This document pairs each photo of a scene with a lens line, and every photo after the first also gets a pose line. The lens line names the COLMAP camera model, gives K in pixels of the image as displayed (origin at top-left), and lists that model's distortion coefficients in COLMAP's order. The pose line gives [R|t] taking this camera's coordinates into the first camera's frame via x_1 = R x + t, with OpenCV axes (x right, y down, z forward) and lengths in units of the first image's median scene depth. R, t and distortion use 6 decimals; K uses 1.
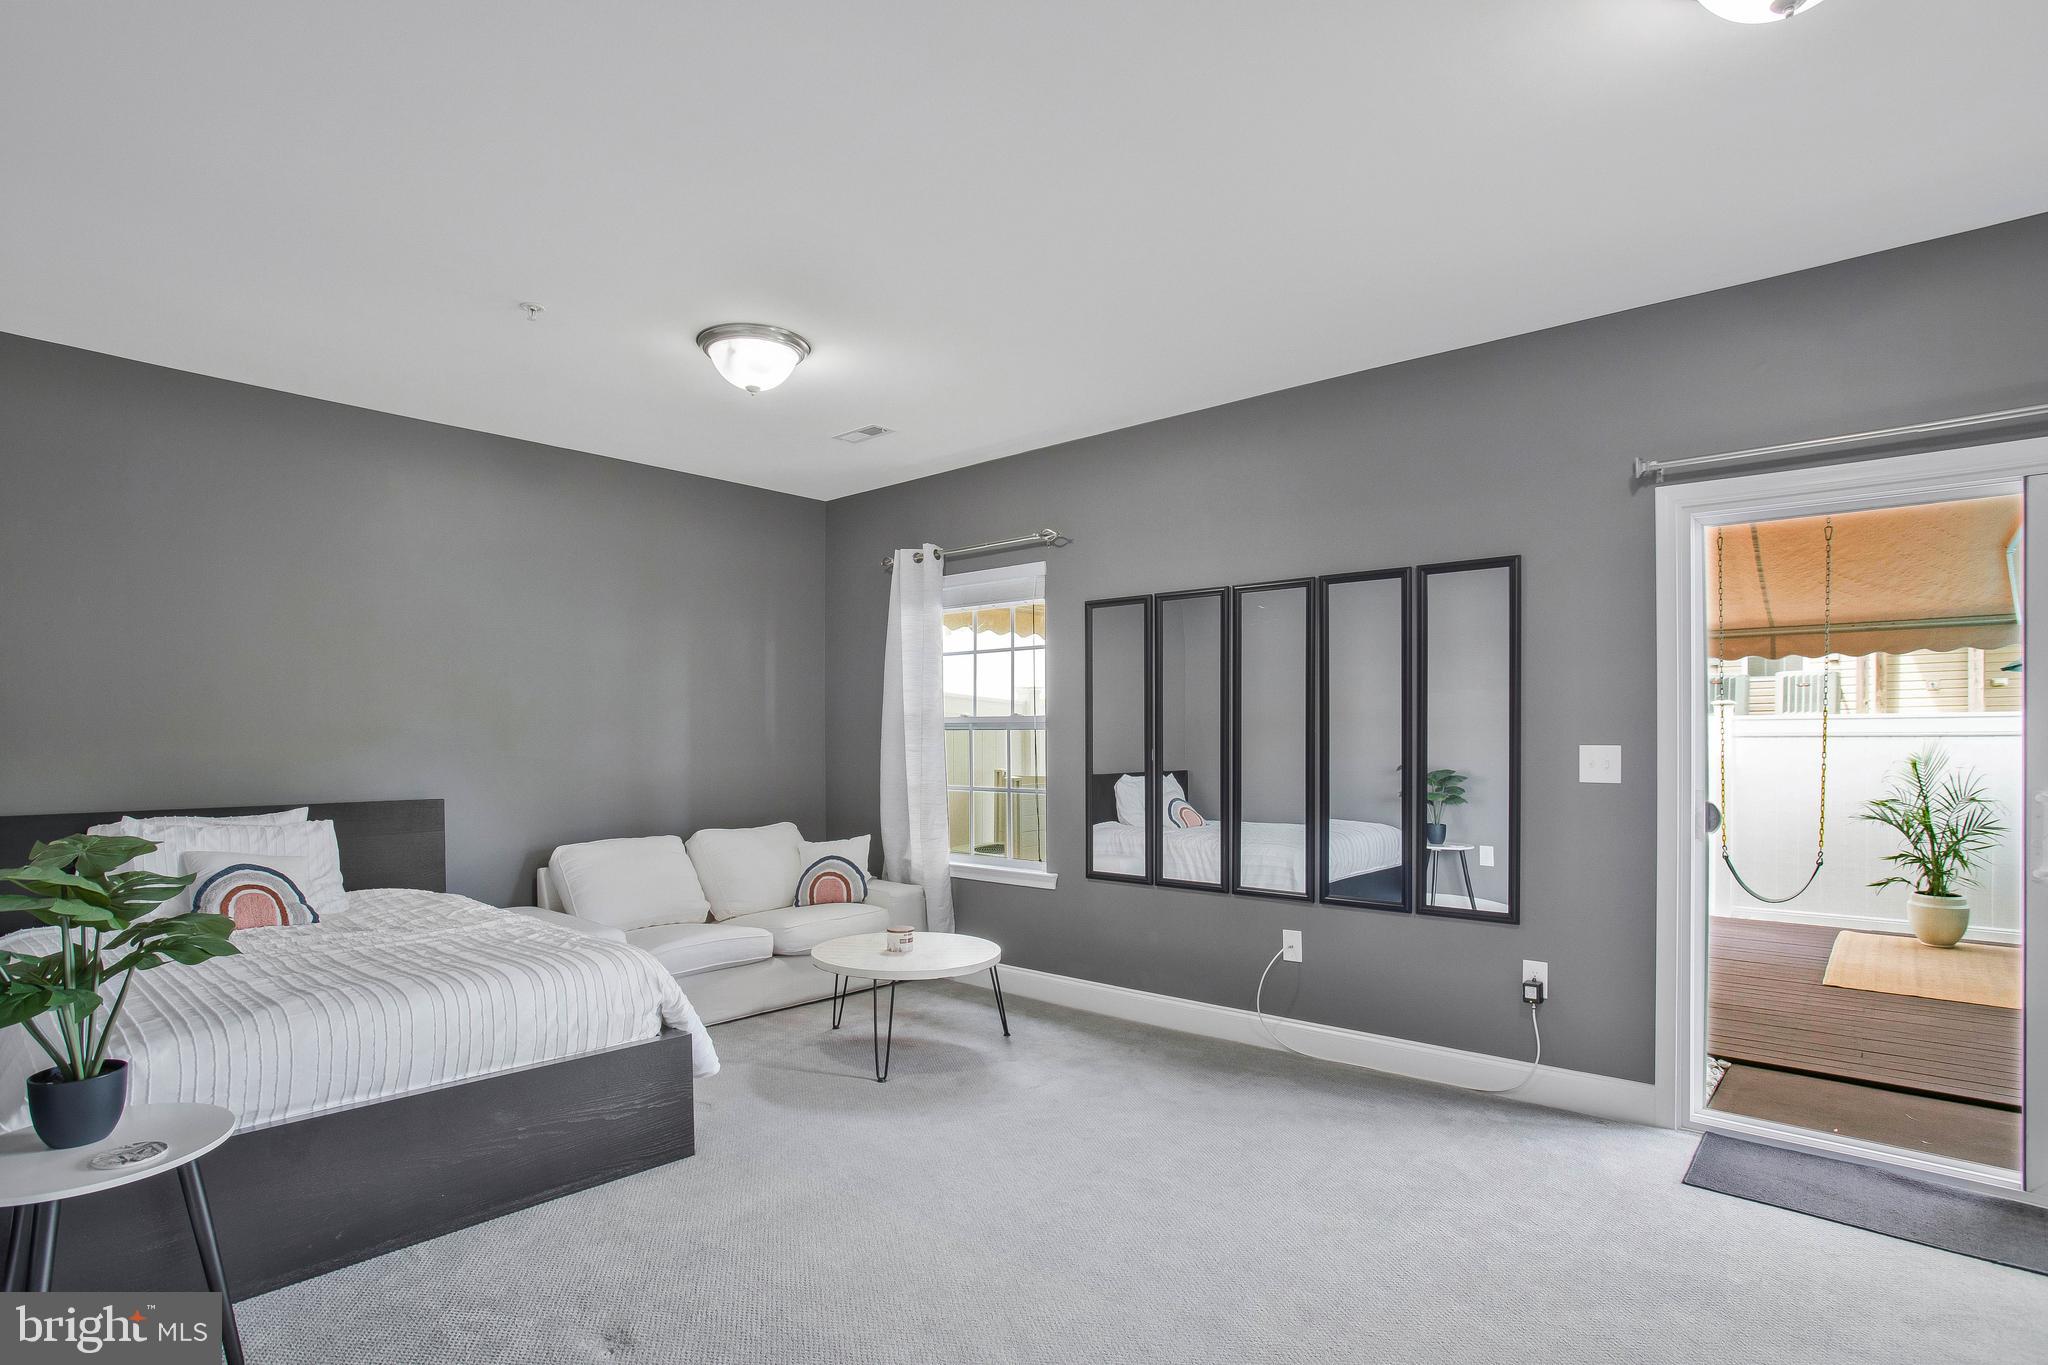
lens RADIAL K [[1040.1, 0, 1022.5], [0, 1040.1, 741.2], [0, 0, 1]] dist [-0.000483, -0.000061]
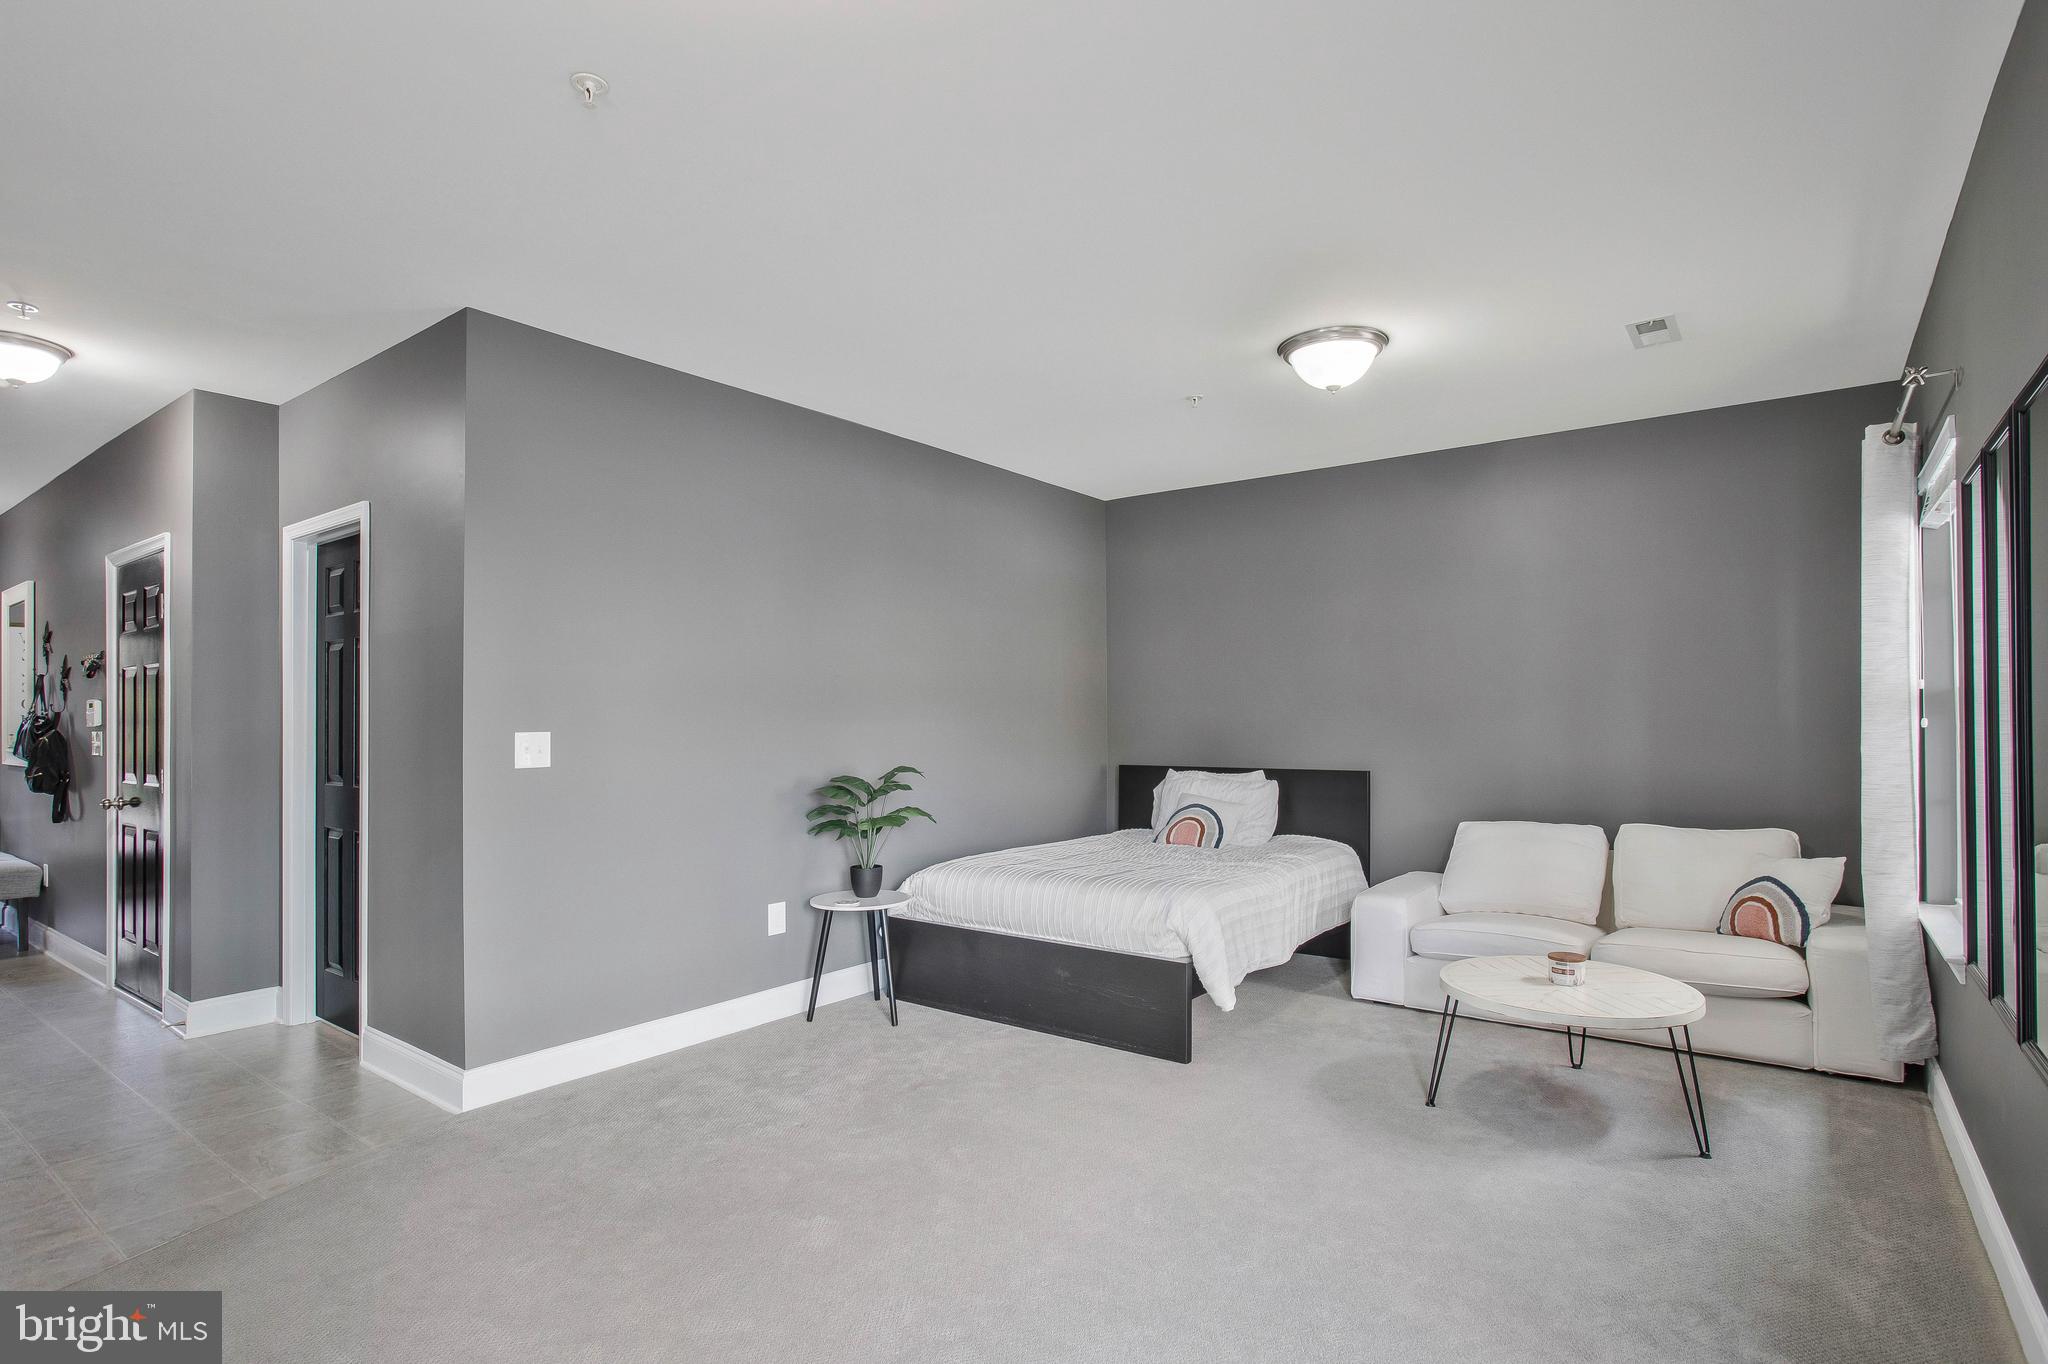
lens RADIAL K [[1021.9, 0, 1021.7], [0, 1021.9, 717.9], [0, 0, 1]] dist [0.000205, 0.000028]
pose [[0.076275, -0.005801, -0.997070, 0.668223], [0.006826, 0.999963, -0.005296, -0.003129], [0.997063, -0.006402, 0.076311, 0.551917]]
